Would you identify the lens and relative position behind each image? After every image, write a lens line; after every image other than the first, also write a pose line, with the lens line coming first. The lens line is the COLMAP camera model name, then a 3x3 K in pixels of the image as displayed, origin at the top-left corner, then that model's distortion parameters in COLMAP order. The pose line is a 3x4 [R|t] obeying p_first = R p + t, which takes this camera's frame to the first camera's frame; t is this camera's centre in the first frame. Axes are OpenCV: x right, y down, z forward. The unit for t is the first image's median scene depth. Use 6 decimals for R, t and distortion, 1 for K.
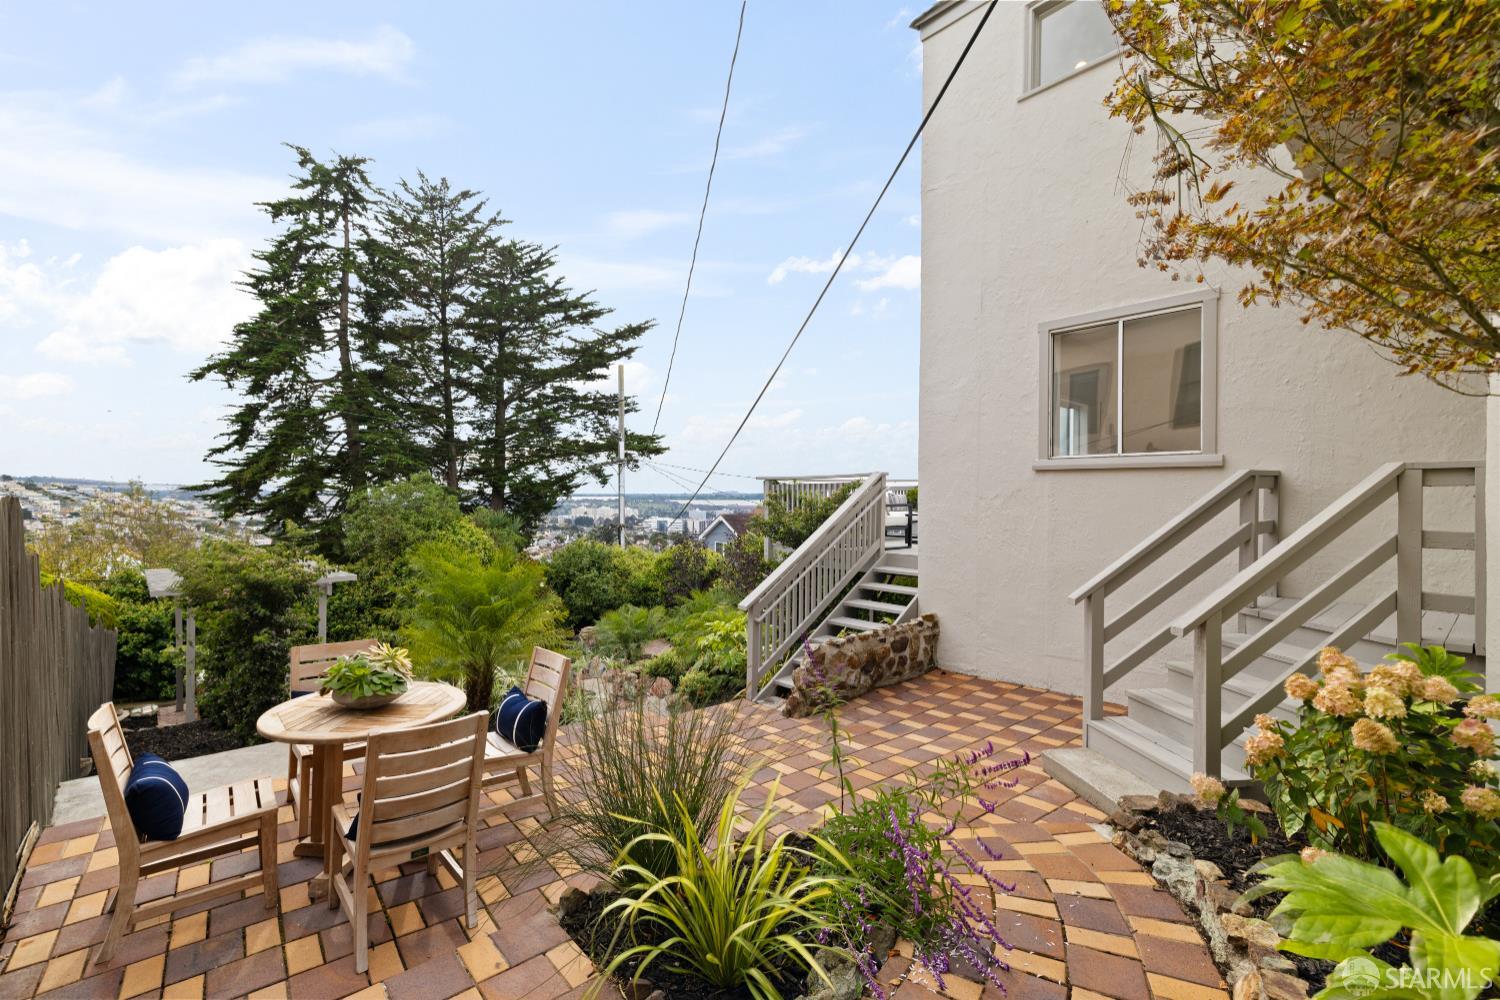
lens RADIAL K [[644.1, 0, 747.7], [0, 644.1, 497.3], [0, 0, 1]] dist [0.003443, -0.000182]
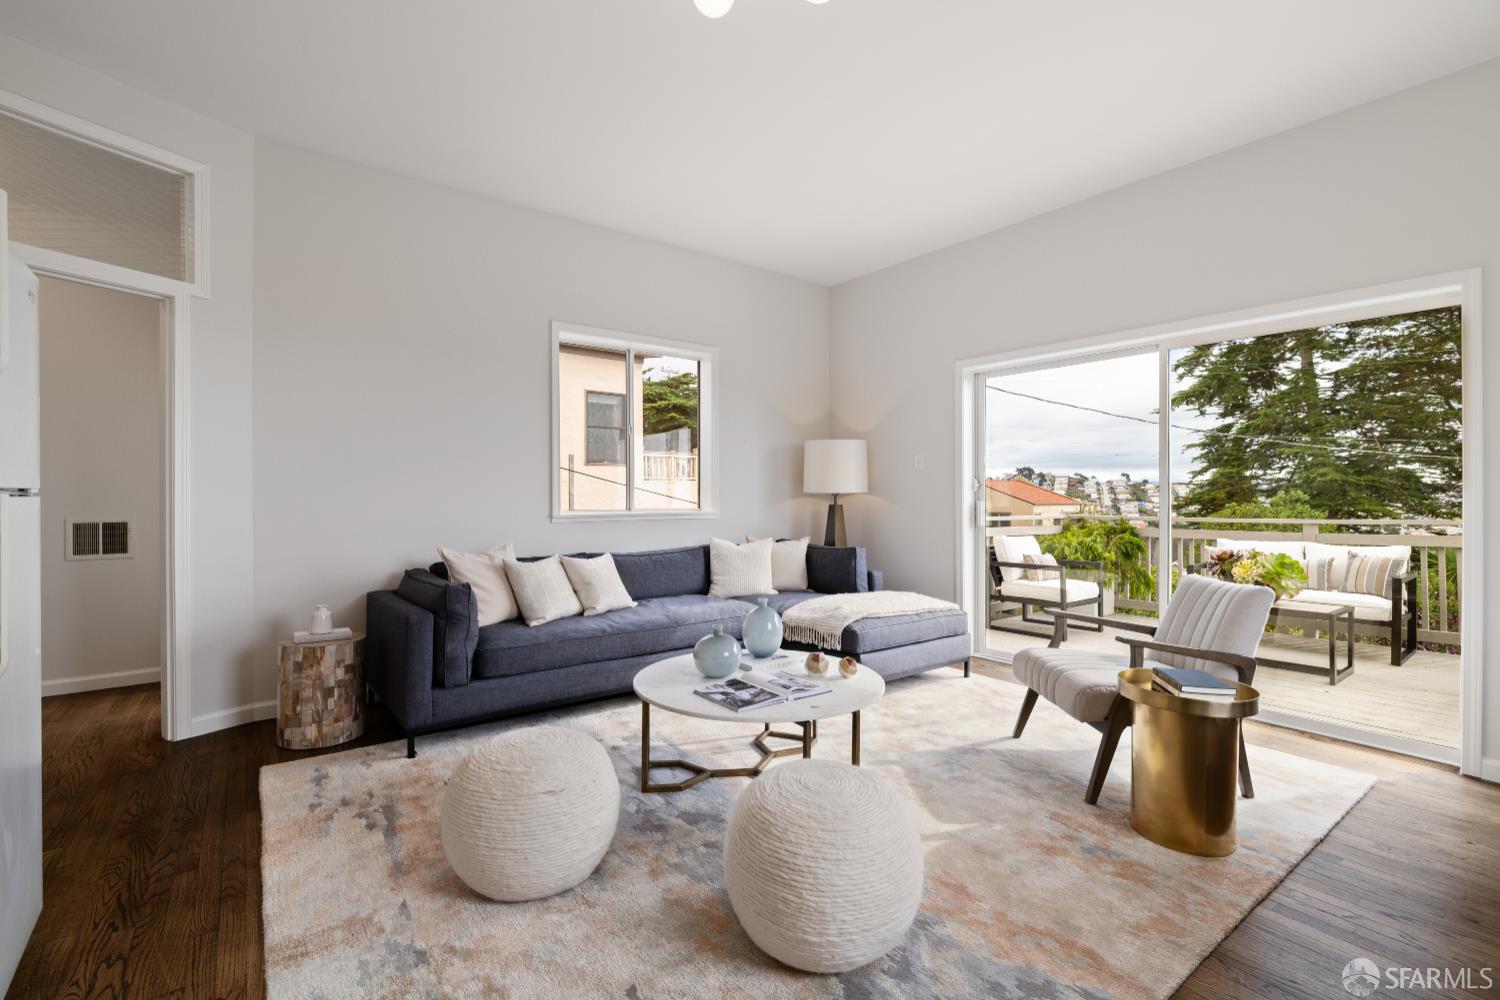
lens RADIAL K [[671.3, 0, 738.6], [0, 671.3, 494.9], [0, 0, 1]] dist [-0.004871, 0.001847]
pose [[-0.065784, -0.010220, -0.997782, 0.327795], [-0.005225, 0.999937, -0.009897, -0.018095], [0.997820, 0.004562, -0.065833, 0.271477]]
